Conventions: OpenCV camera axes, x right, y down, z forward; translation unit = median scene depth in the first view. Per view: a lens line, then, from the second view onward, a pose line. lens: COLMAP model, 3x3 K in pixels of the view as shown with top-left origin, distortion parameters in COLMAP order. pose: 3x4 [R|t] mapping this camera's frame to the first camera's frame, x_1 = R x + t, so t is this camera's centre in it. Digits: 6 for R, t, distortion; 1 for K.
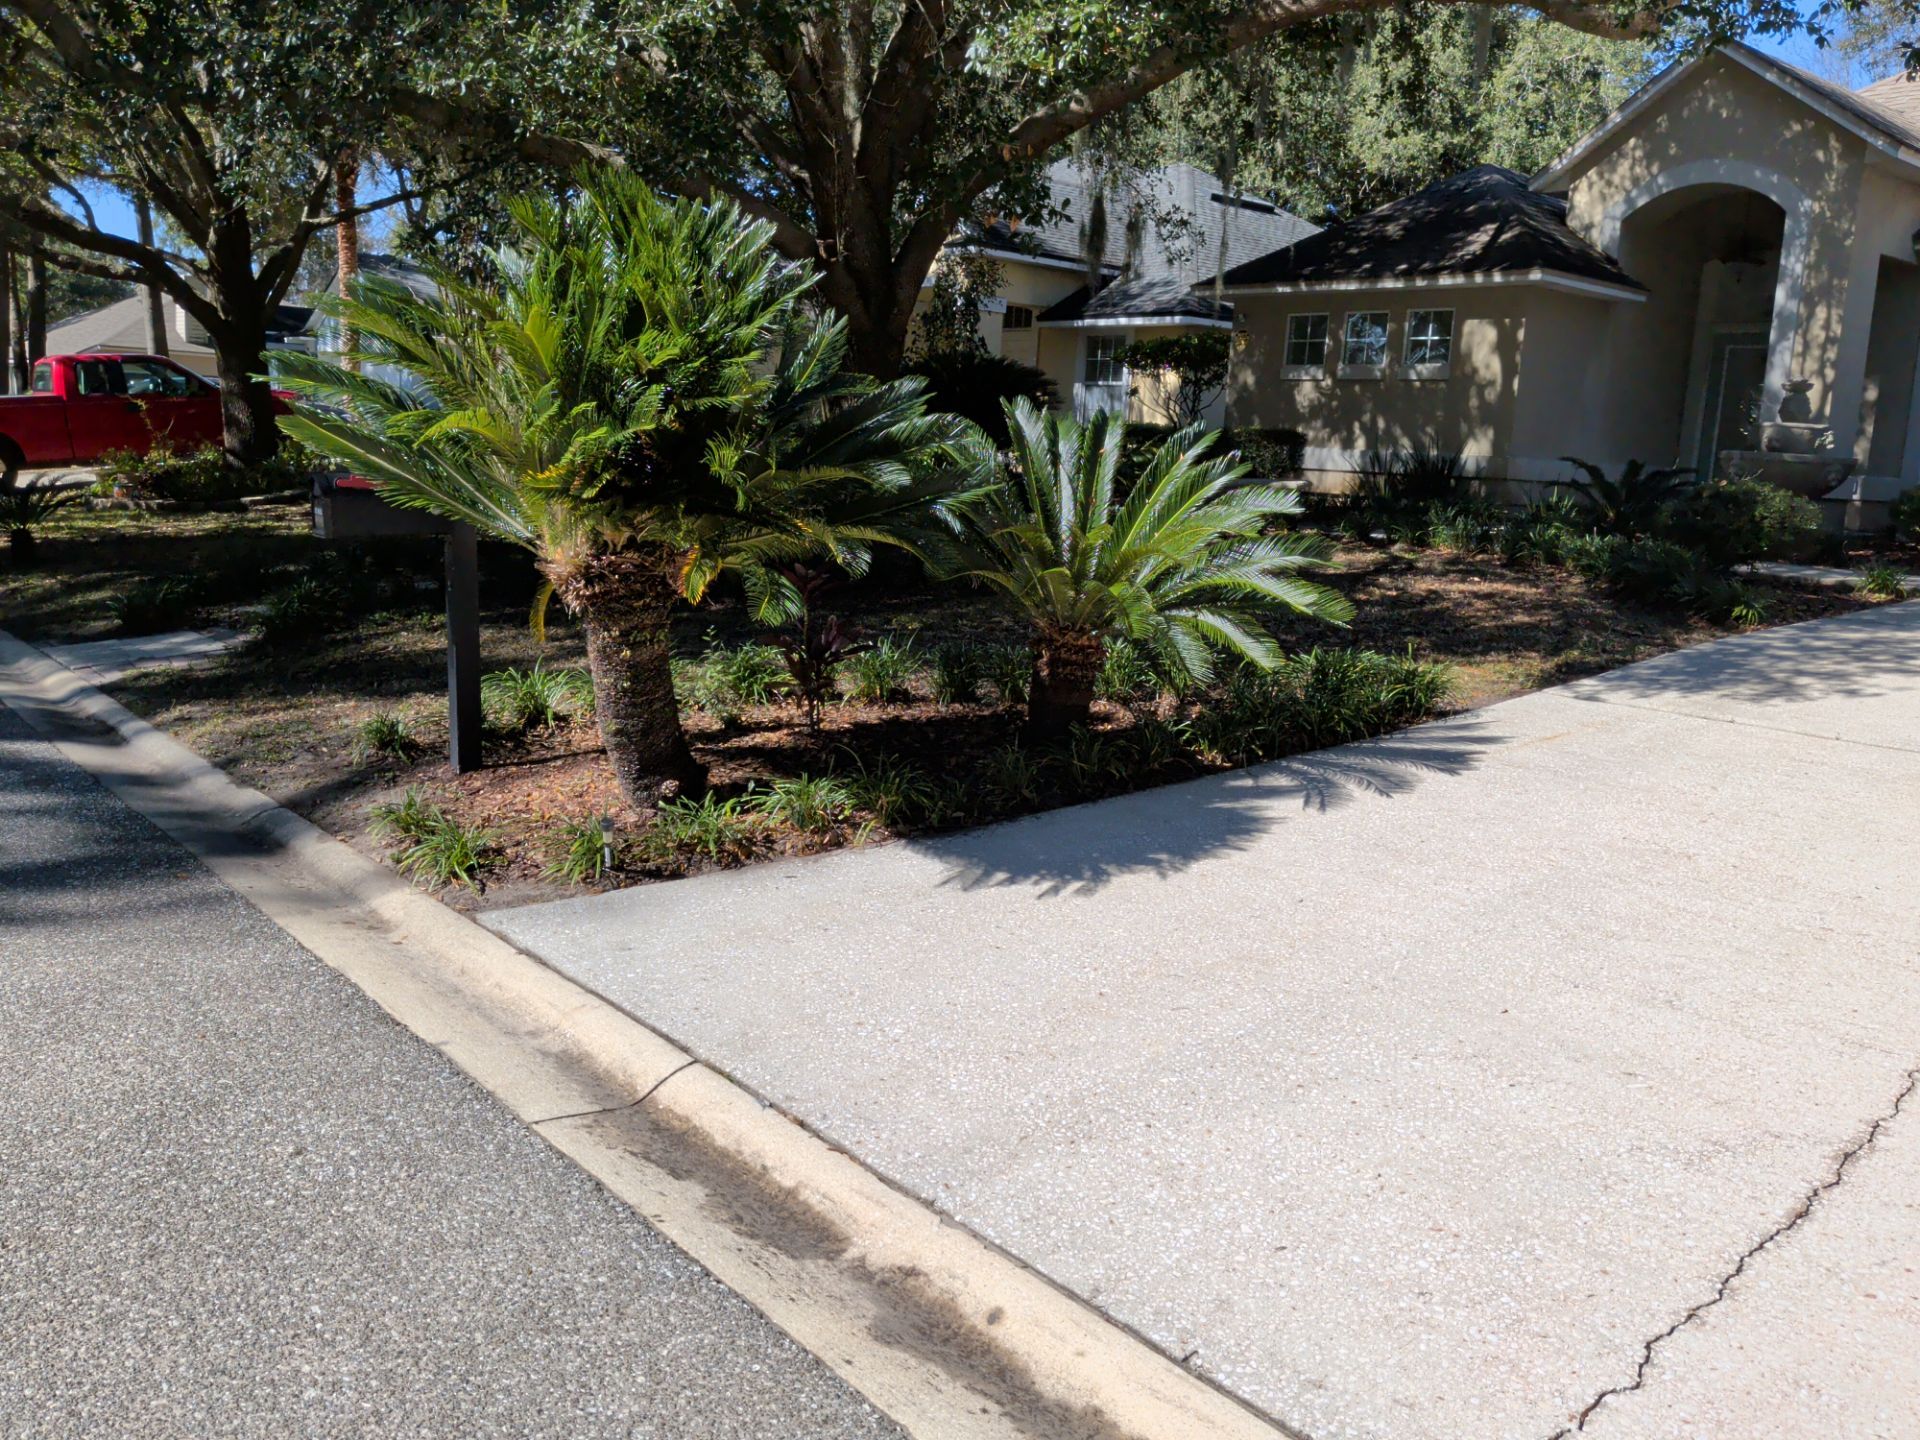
lens RADIAL K [[1770.4, 0, 960.0], [0, 1770.4, 720.0], [0, 0, 1]] dist [0.085807, -0.141970]
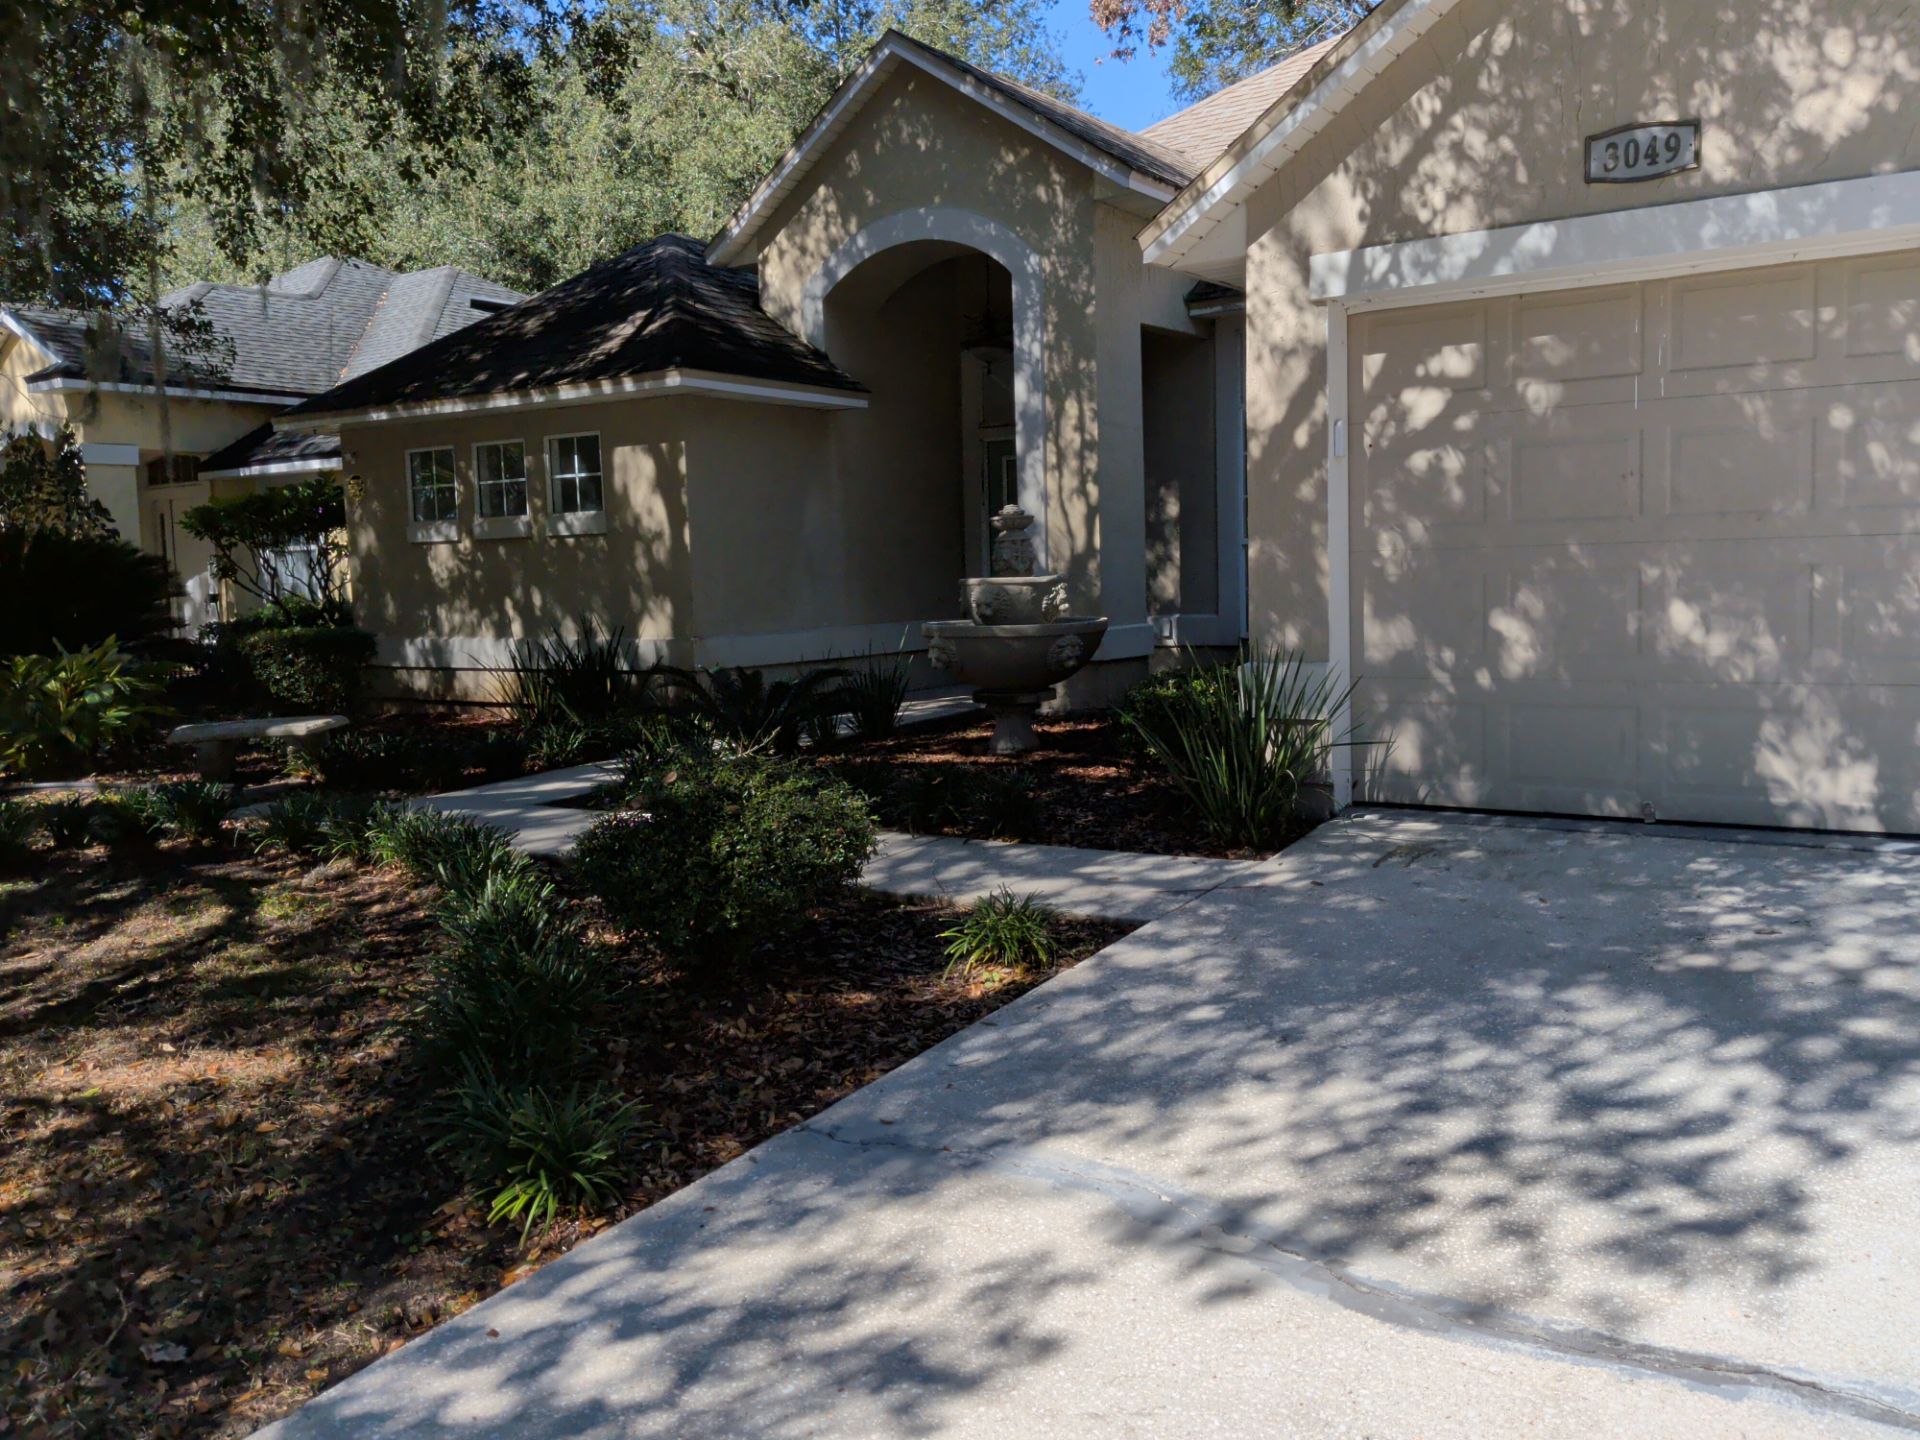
lens RADIAL K [[1841.6, 0, 960.0], [0, 1841.6, 720.0], [0, 0, 1]] dist [0.239603, -0.534978]
pose [[0.957250, -0.110655, 0.267259, 0.204189], [0.129658, 0.990061, -0.054476, -0.061576], [-0.258575, 0.086799, 0.962084, 0.274631]]
